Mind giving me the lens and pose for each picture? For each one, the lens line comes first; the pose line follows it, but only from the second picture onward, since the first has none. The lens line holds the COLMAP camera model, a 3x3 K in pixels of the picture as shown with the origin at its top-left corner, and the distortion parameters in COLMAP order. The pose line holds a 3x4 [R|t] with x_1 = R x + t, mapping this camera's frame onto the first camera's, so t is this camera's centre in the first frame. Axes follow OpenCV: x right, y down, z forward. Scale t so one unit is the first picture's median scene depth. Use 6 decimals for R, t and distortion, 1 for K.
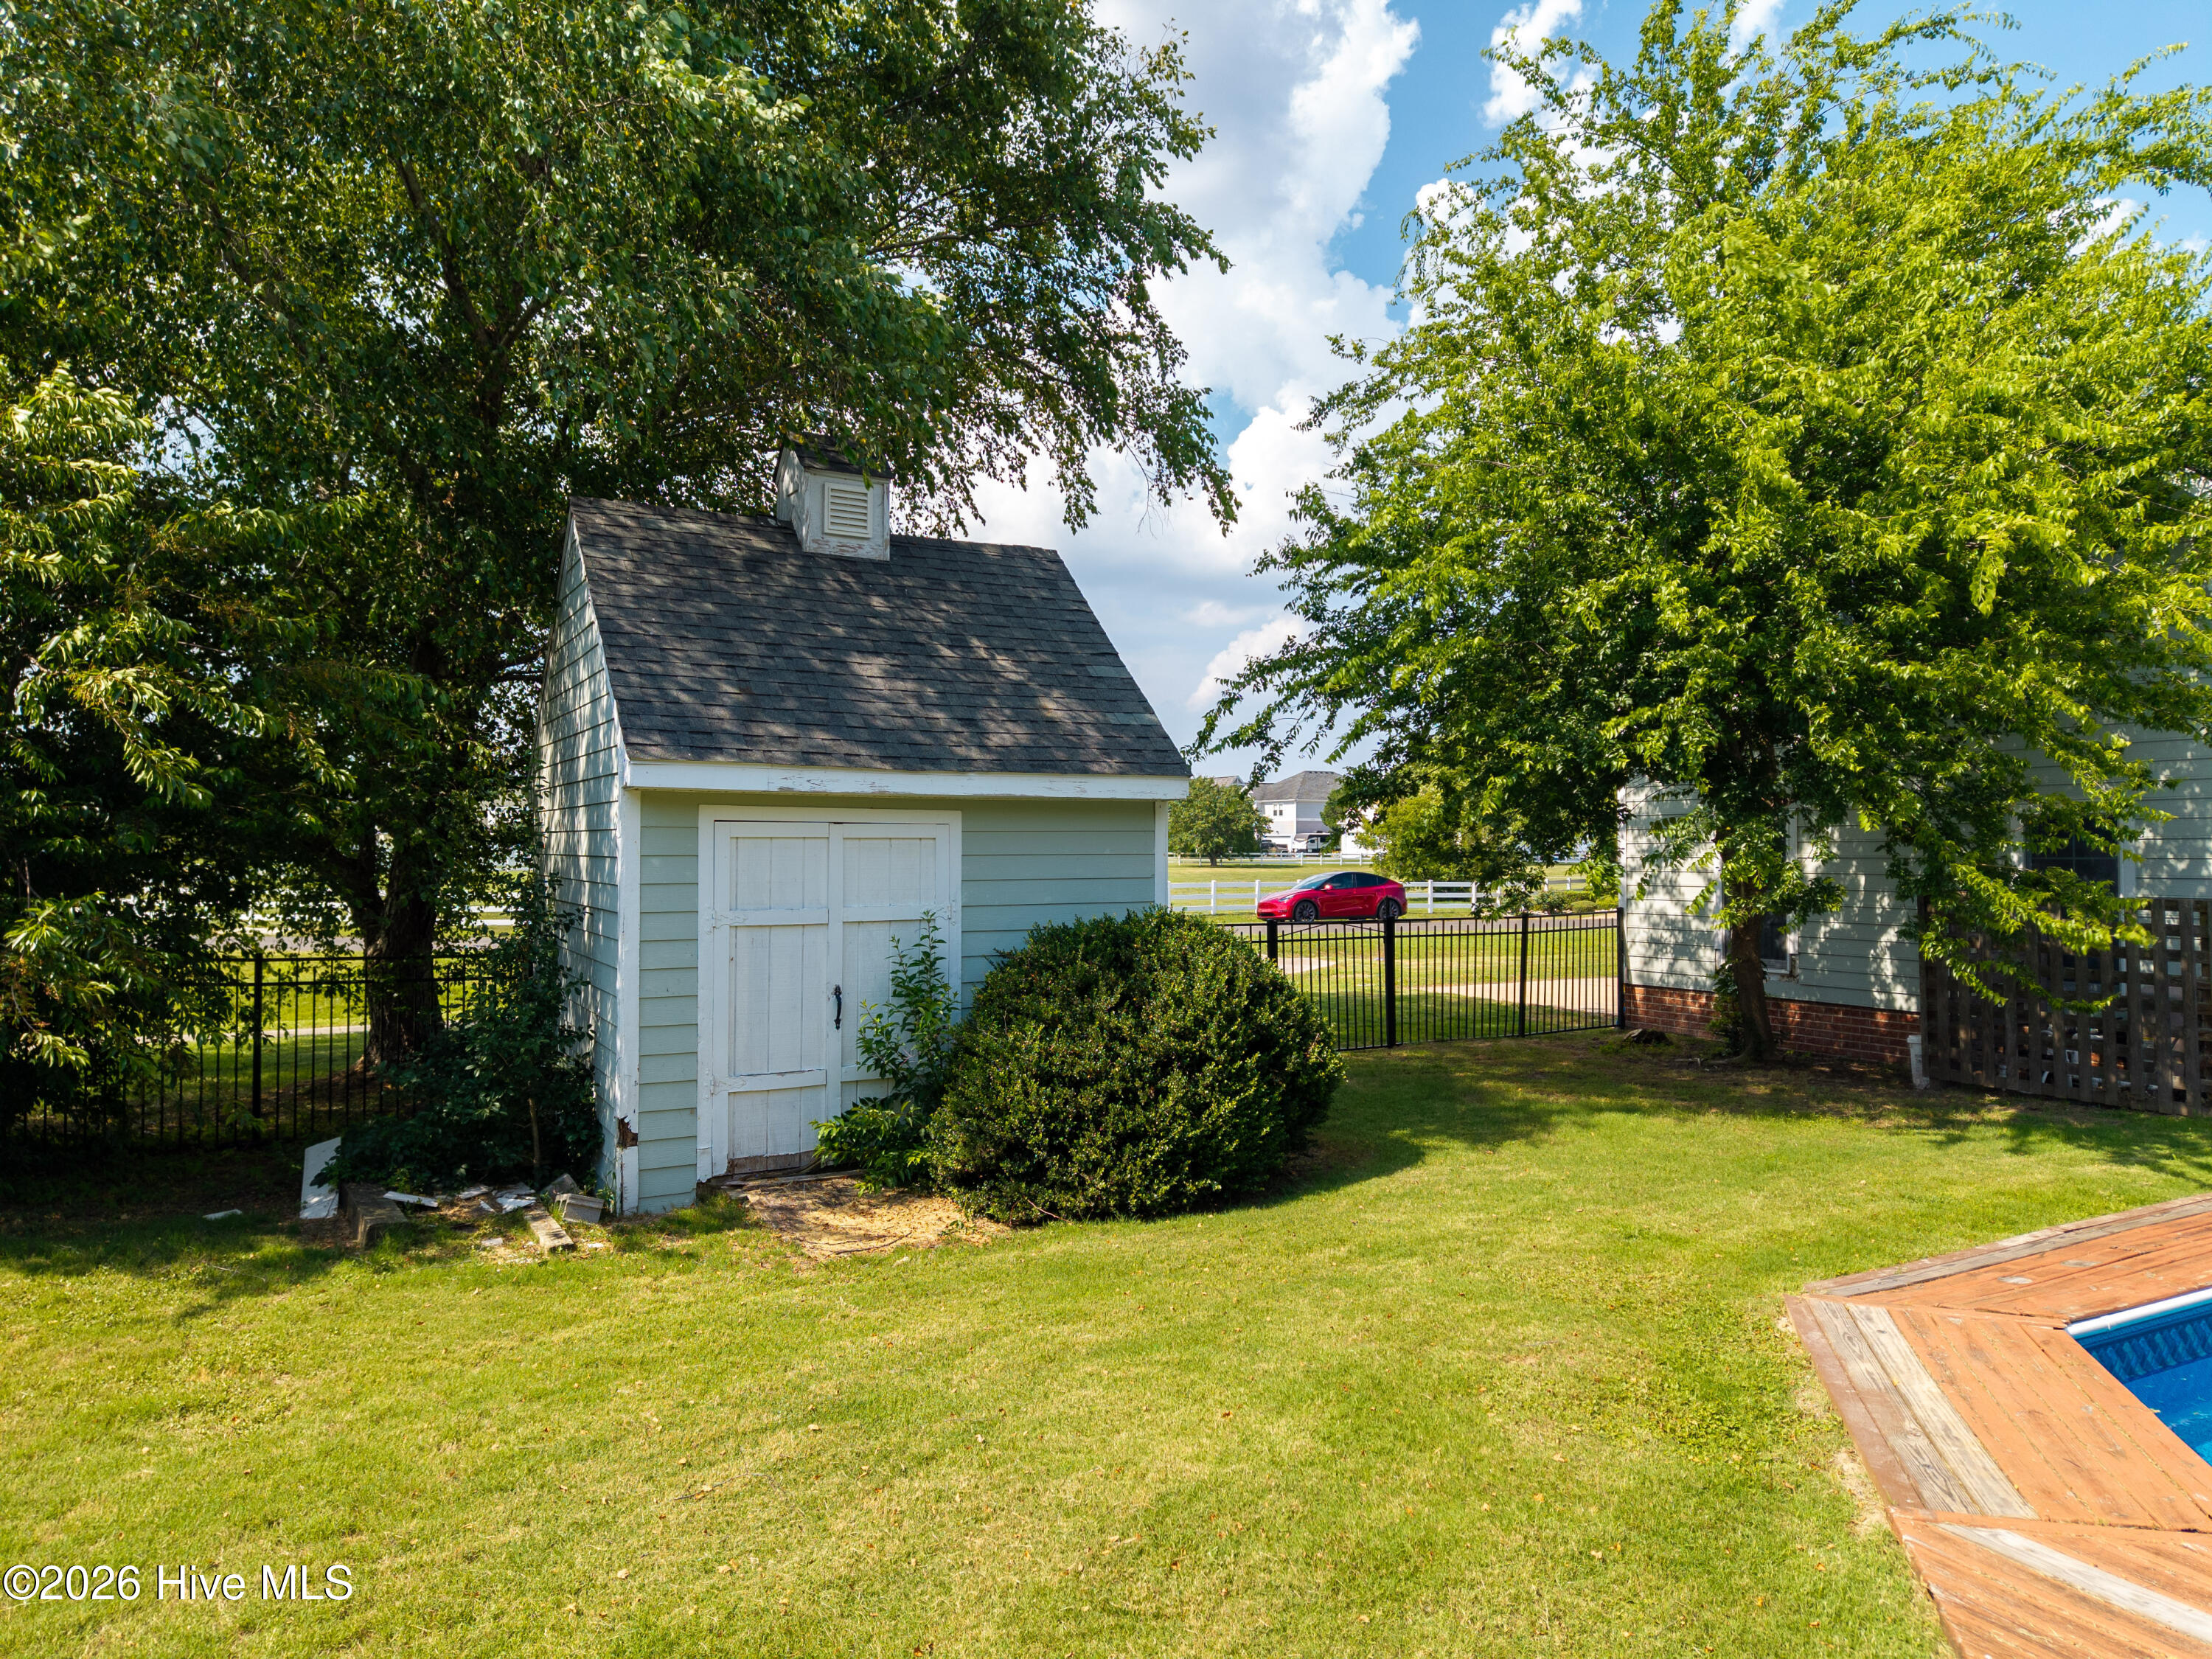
lens RADIAL K [[1514.1, 0, 1107.3], [0, 1514.1, 832.5], [0, 0, 1]] dist [0.007697, -0.006110]
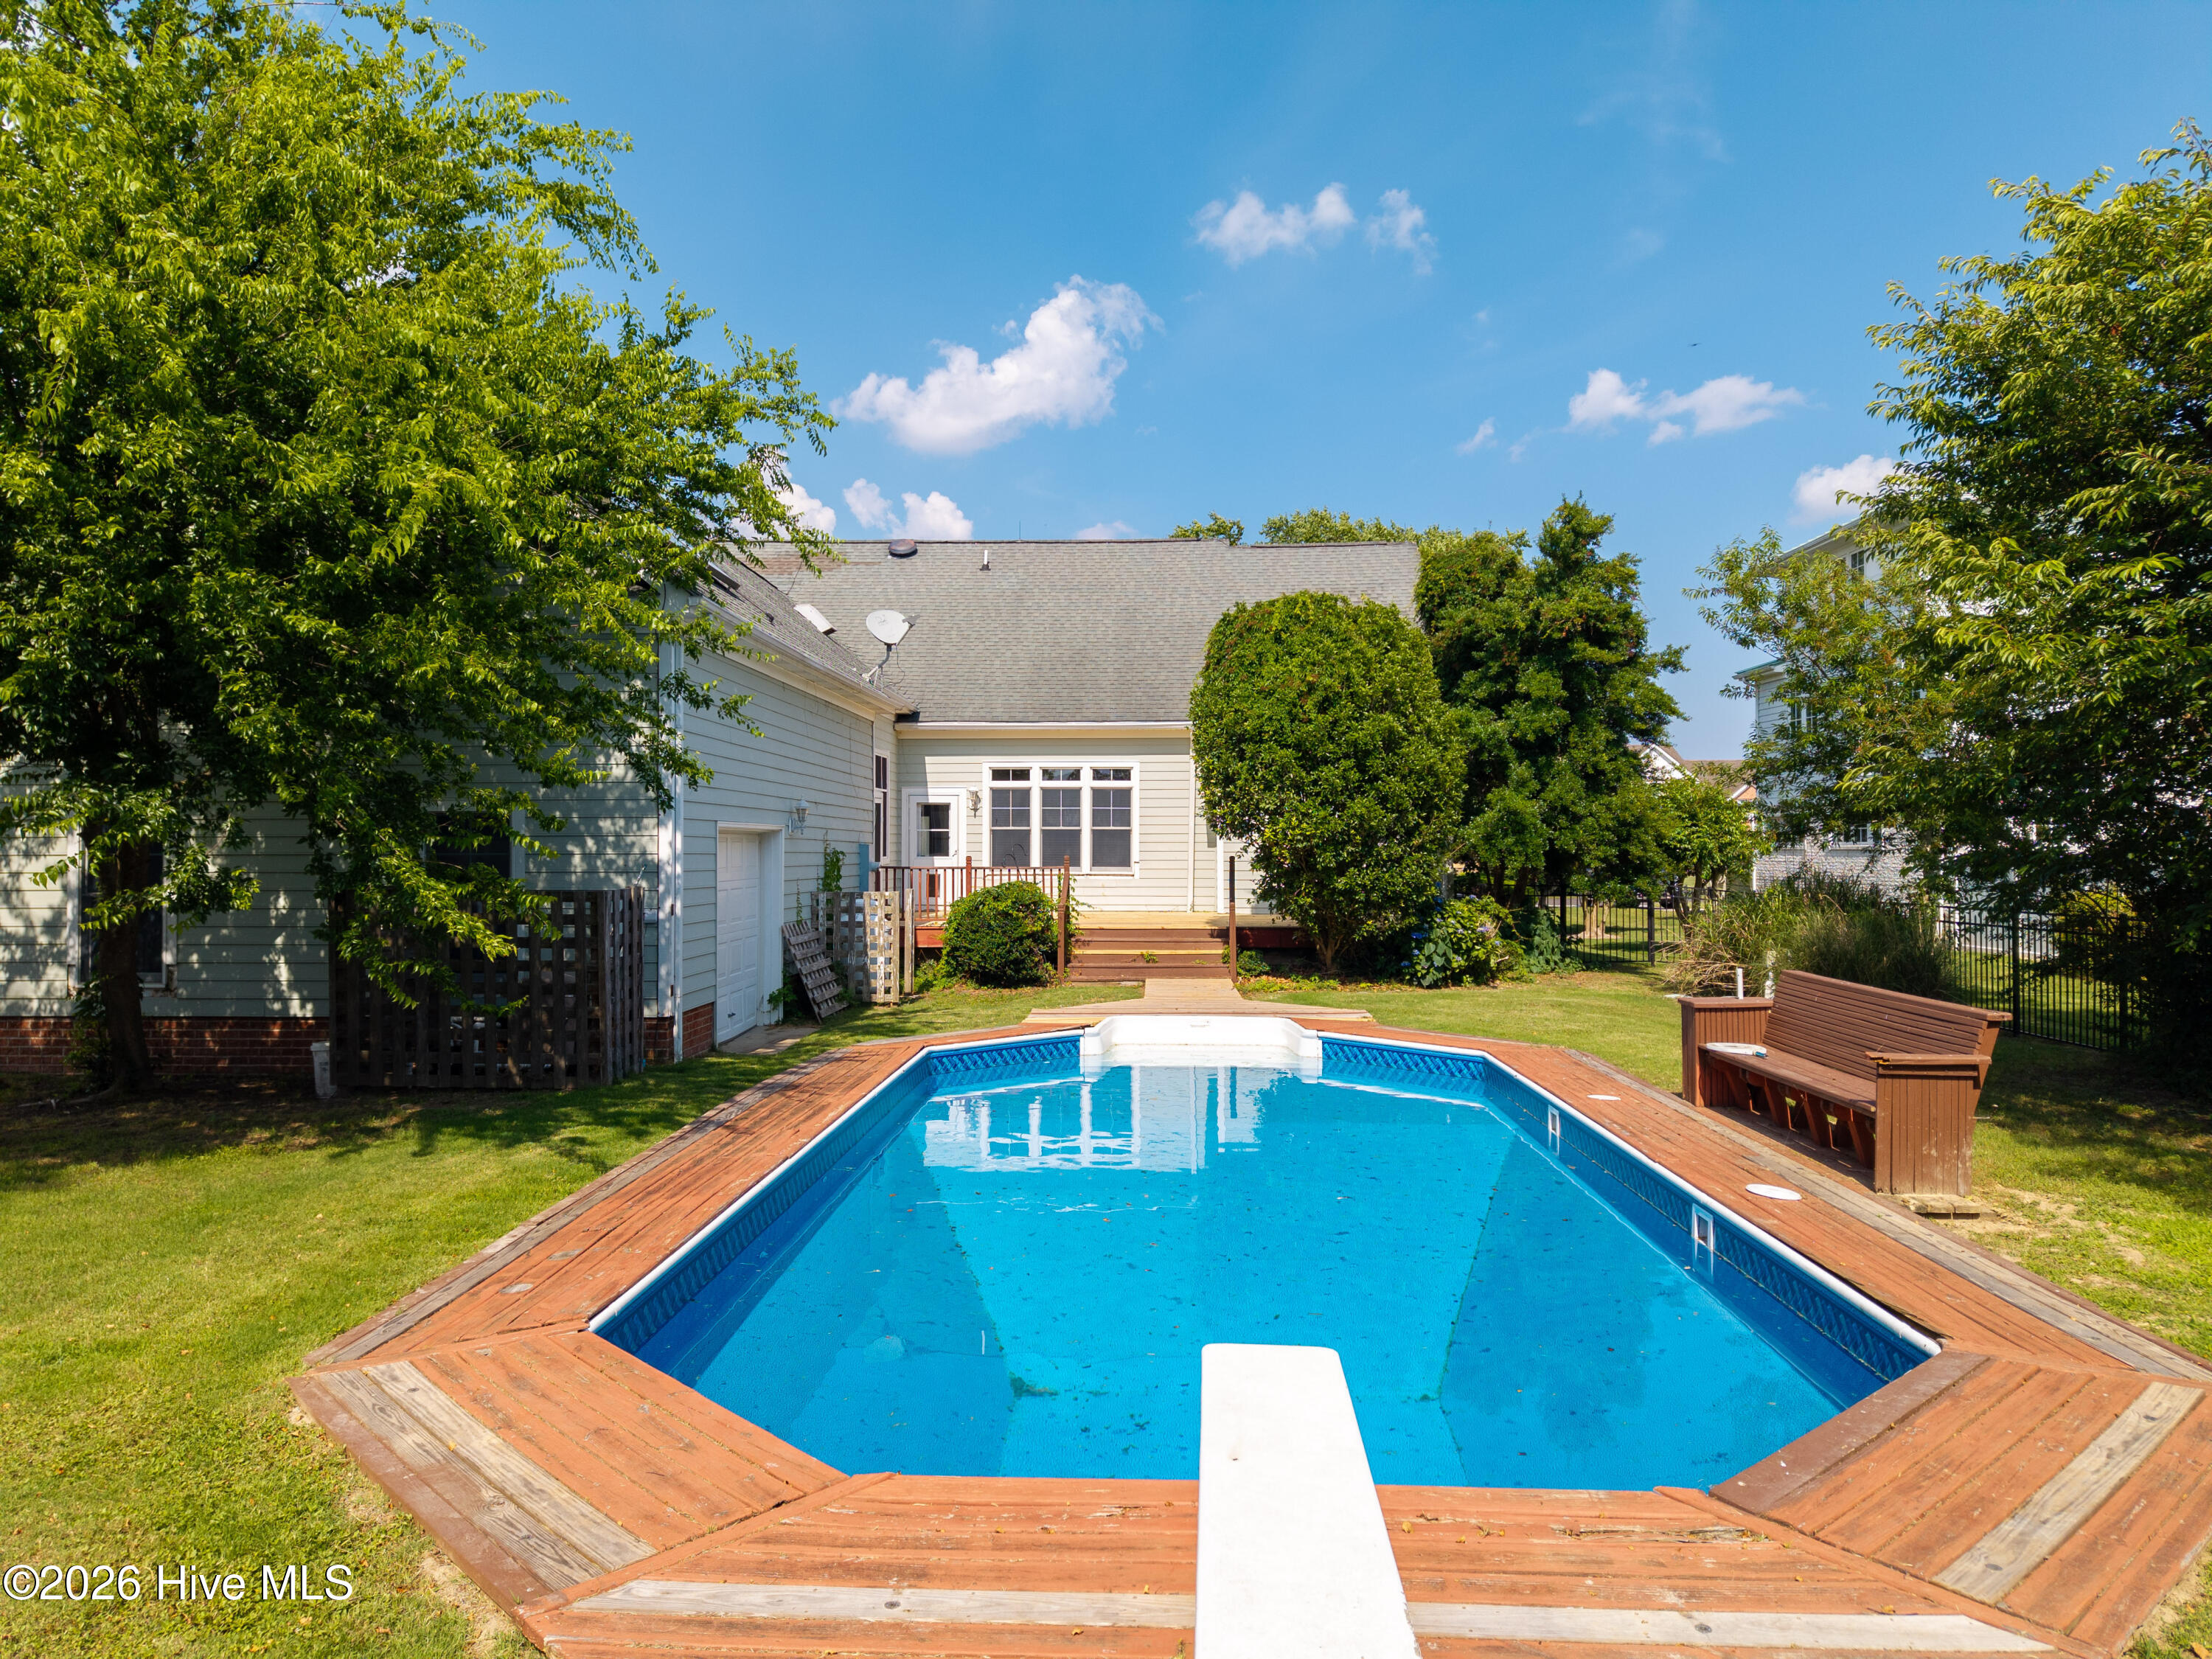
lens RADIAL K [[1514.1, 0, 1106.0], [0, 1514.1, 908.8], [0, 0, 1]] dist [0.007697, -0.006110]
pose [[0.518569, -0.032576, 0.854415, -0.012311], [-0.007528, 0.999061, 0.042660, 0.016802], [-0.855003, -0.028554, 0.517837, 0.227515]]
